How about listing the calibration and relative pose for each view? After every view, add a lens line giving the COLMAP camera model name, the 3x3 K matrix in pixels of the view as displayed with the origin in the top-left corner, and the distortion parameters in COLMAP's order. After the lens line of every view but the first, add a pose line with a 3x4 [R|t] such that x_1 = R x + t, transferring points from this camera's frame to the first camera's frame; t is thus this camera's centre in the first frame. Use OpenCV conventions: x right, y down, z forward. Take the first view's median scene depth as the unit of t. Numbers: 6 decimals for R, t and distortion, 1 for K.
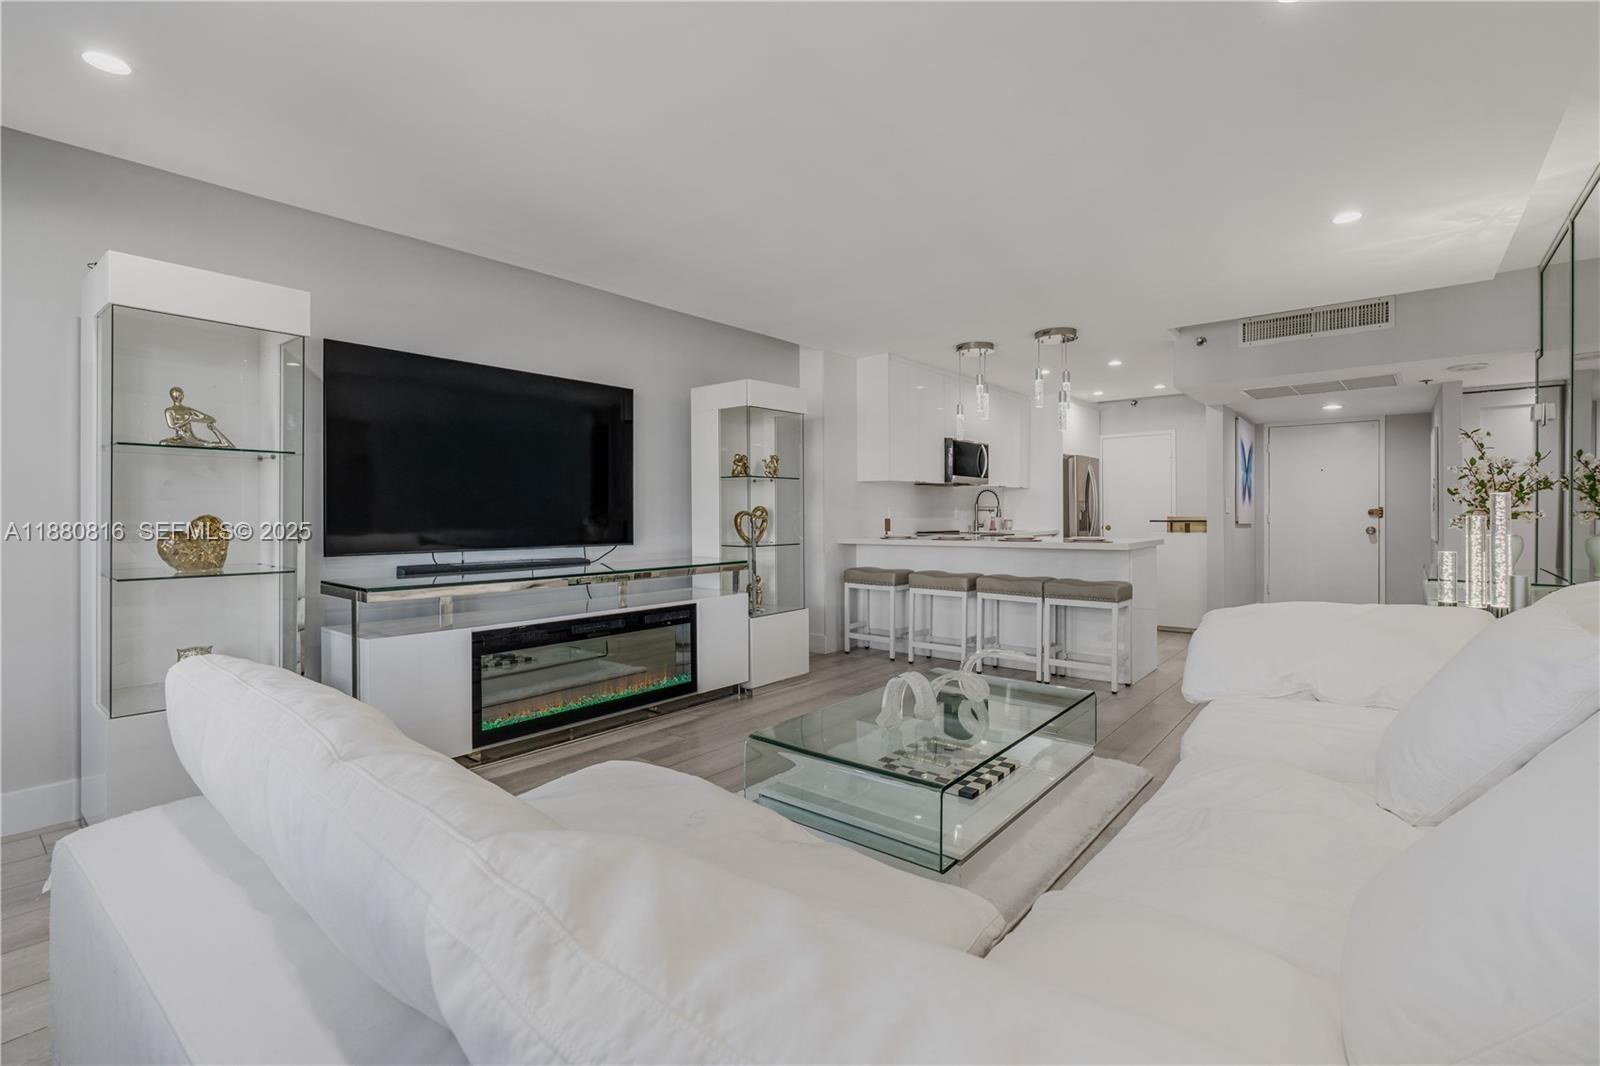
lens RADIAL K [[729.0, 0, 794.4], [0, 729.0, 516.7], [0, 0, 1]] dist [-0.009659, 0.008520]
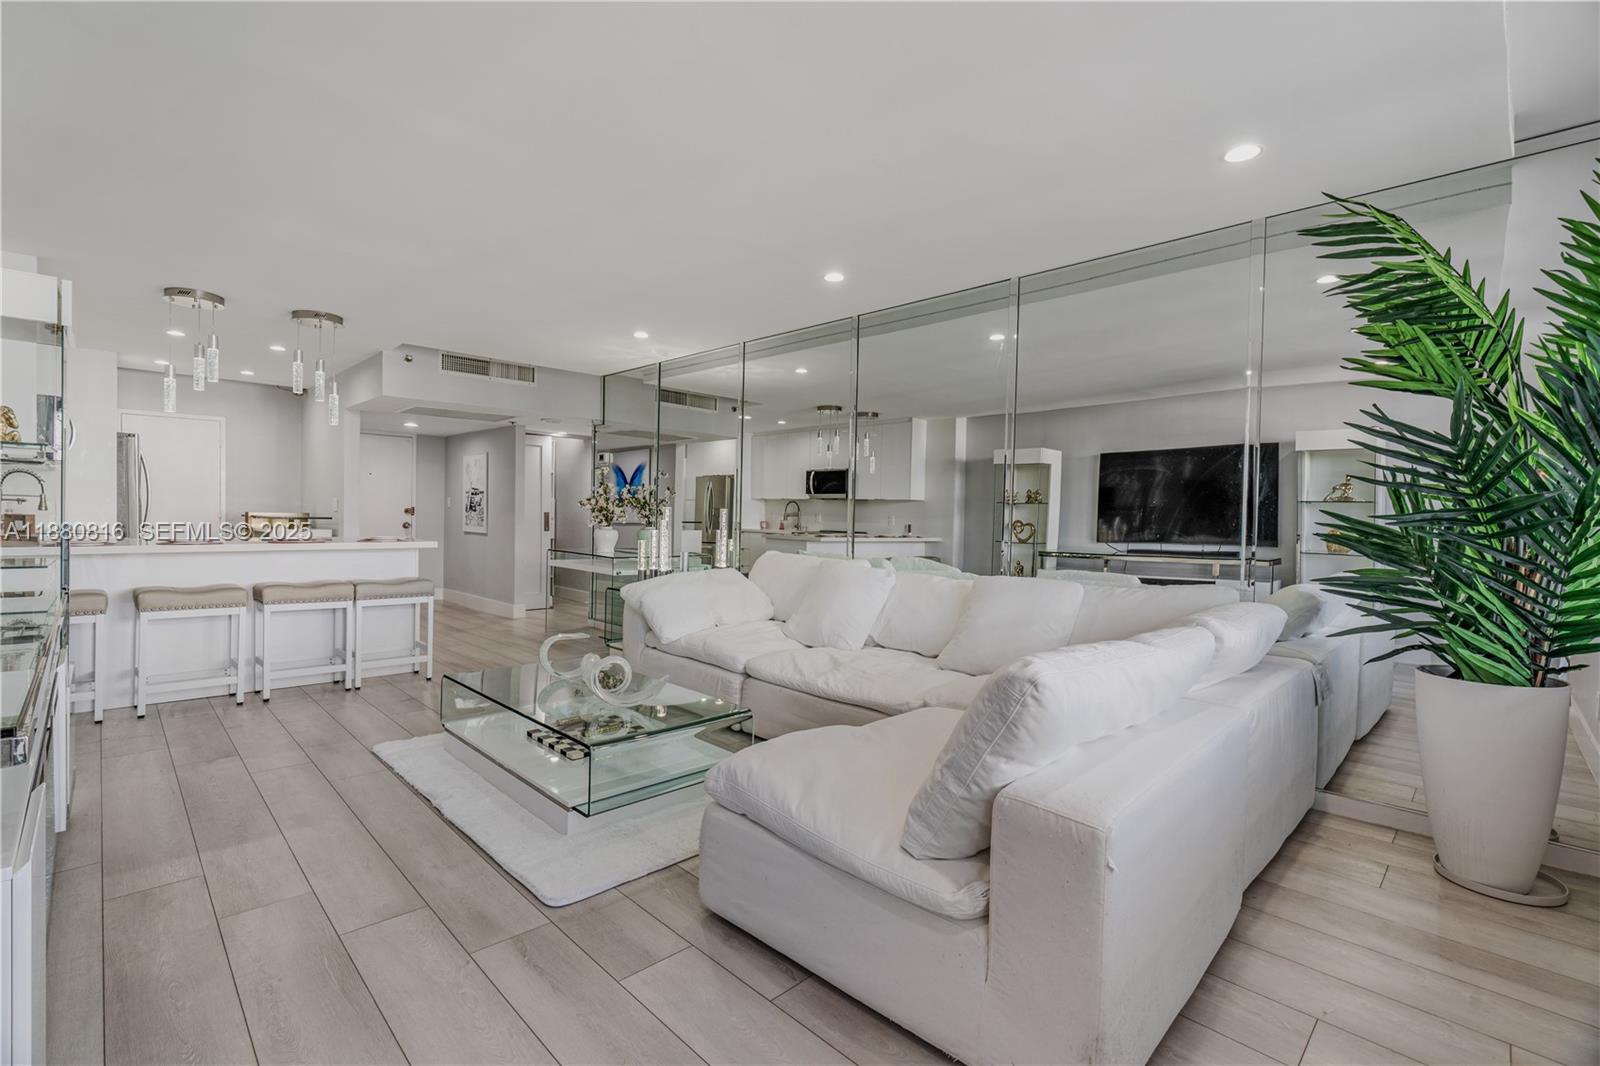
lens RADIAL K [[711.0, 0, 794.8], [0, 711.0, 528.5], [0, 0, 1]] dist [-0.010943, -0.000153]
pose [[0.094657, -0.013198, 0.995422, -0.383331], [-0.018847, 0.999709, 0.015047, -0.006593], [-0.995331, -0.020185, 0.094381, 0.243745]]
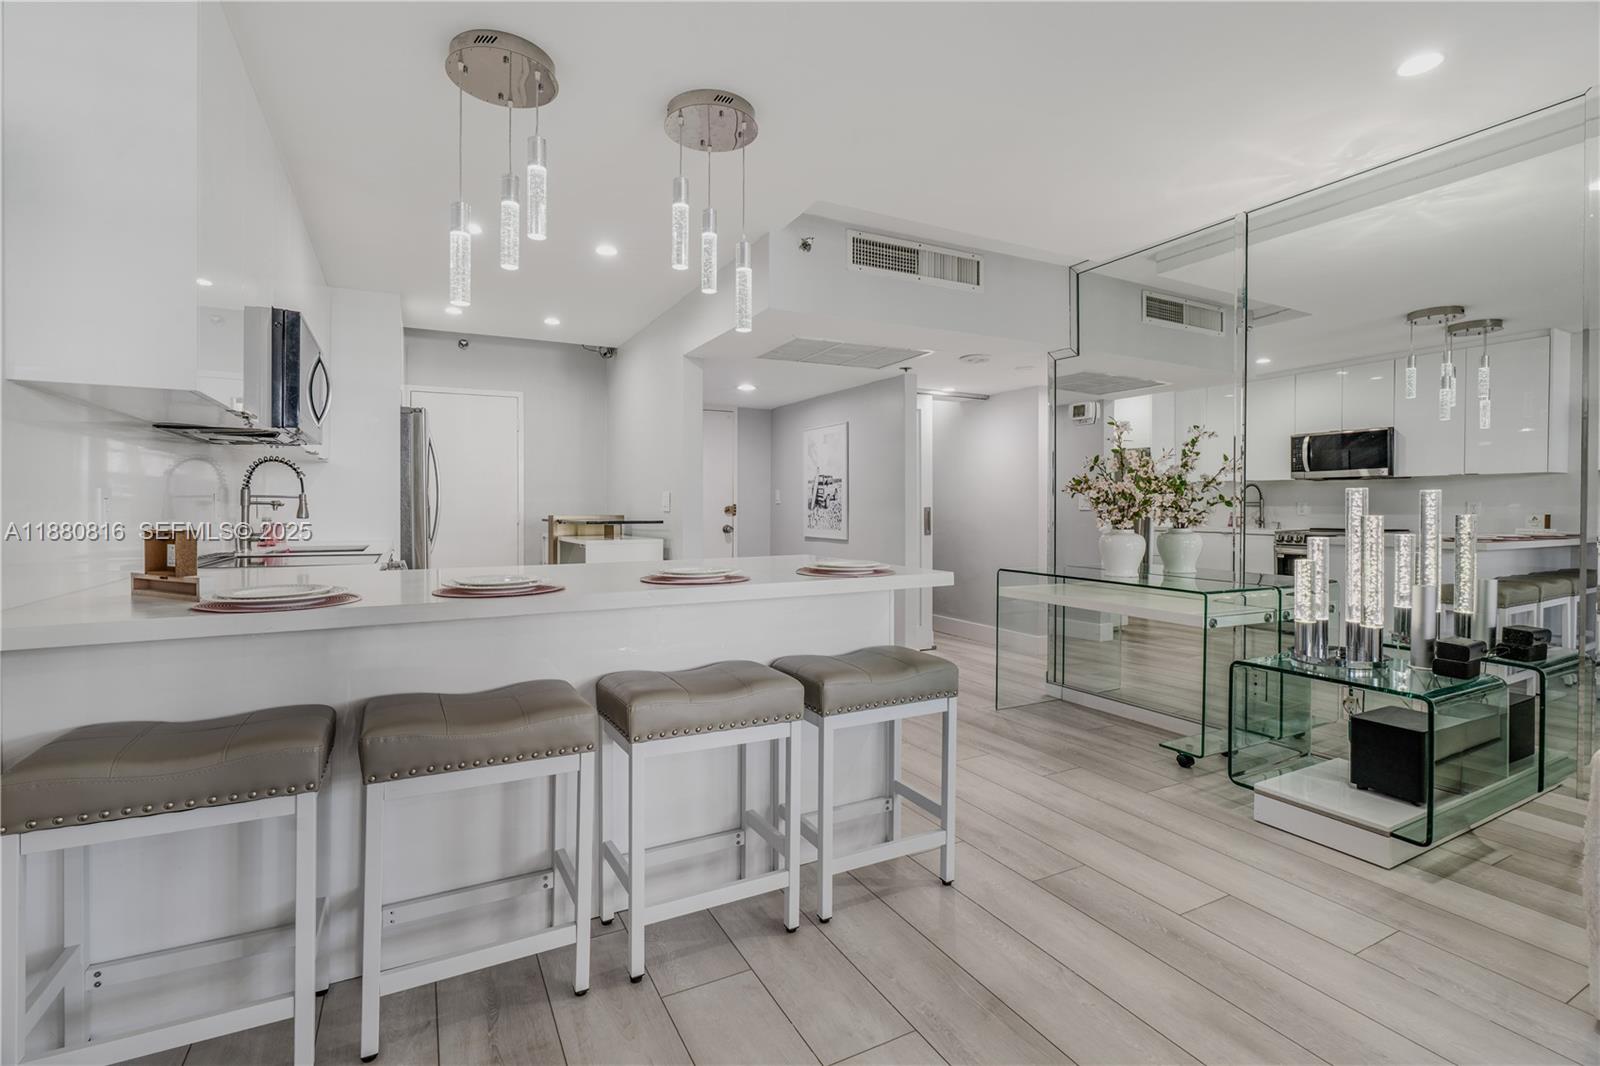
lens RADIAL K [[722.0, 0, 796.7], [0, 722.0, 512.3], [0, 0, 1]] dist [-0.026104, 0.000063]
pose [[0.376670, -0.001750, 0.926346, -0.027233], [0.001405, 0.999998, 0.001318, -0.003901], [-0.926346, 0.000805, 0.376672, 0.623908]]
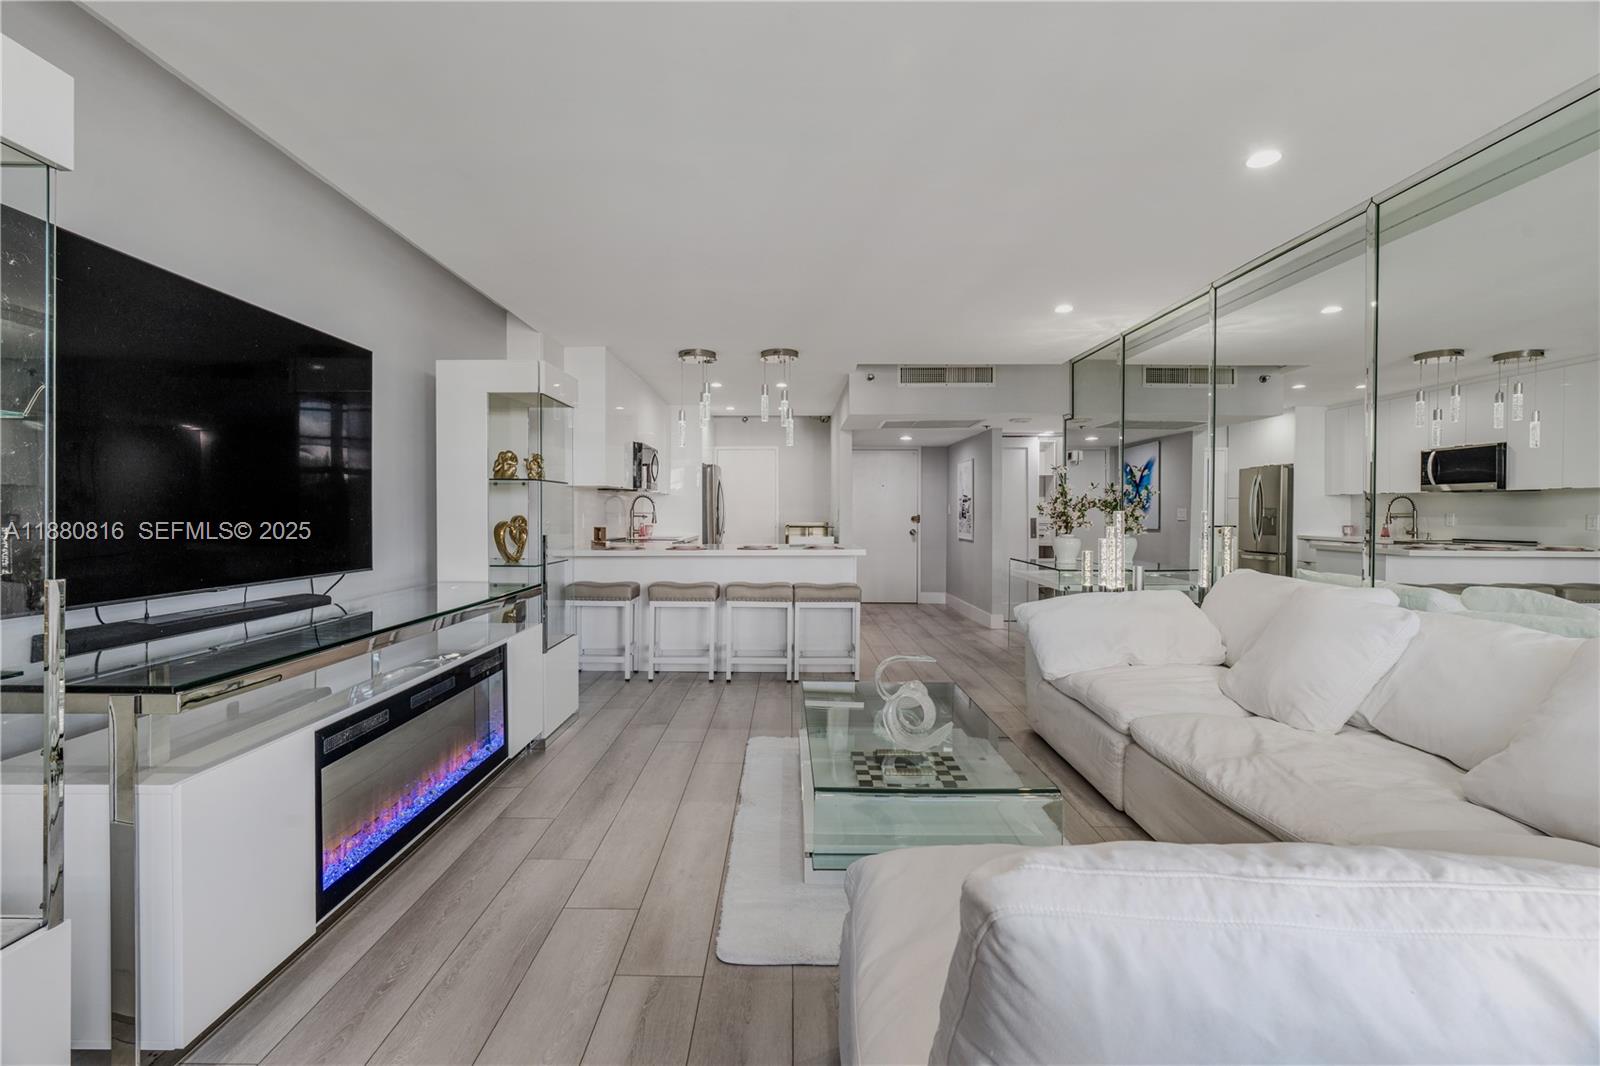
lens RADIAL K [[726.6, 0, 791.8], [0, 726.6, 509.2], [0, 0, 1]] dist [-0.009341, 0.007537]
pose [[0.767338, 0.008347, 0.641189, -0.248672], [-0.002033, 0.999942, -0.010584, -0.009498], [-0.641240, 0.006818, 0.767310, 0.134904]]
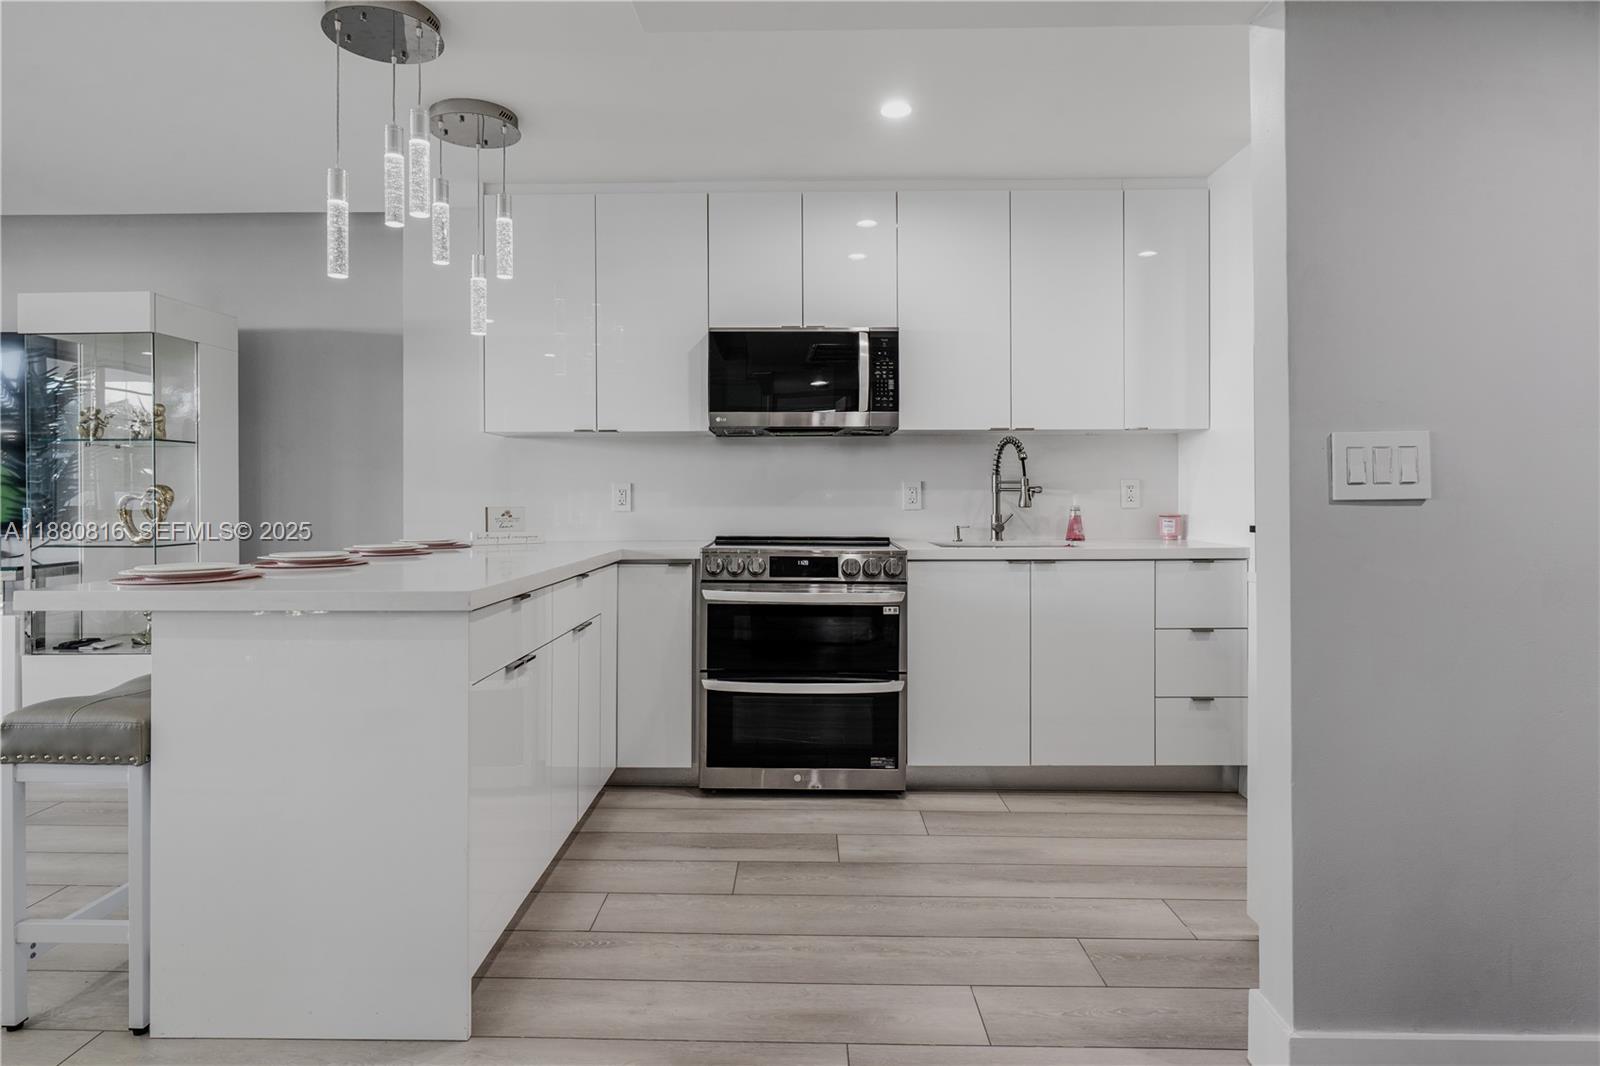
lens RADIAL K [[910.3, 0, 790.5], [0, 910.3, 500.3], [0, 0, 1]] dist [0.001994, -0.000475]
pose [[0.623799, 0.006331, -0.781560, 0.682108], [-0.004838, 0.999979, 0.004239, -0.005223], [0.781570, 0.001136, 0.623816, 0.694725]]
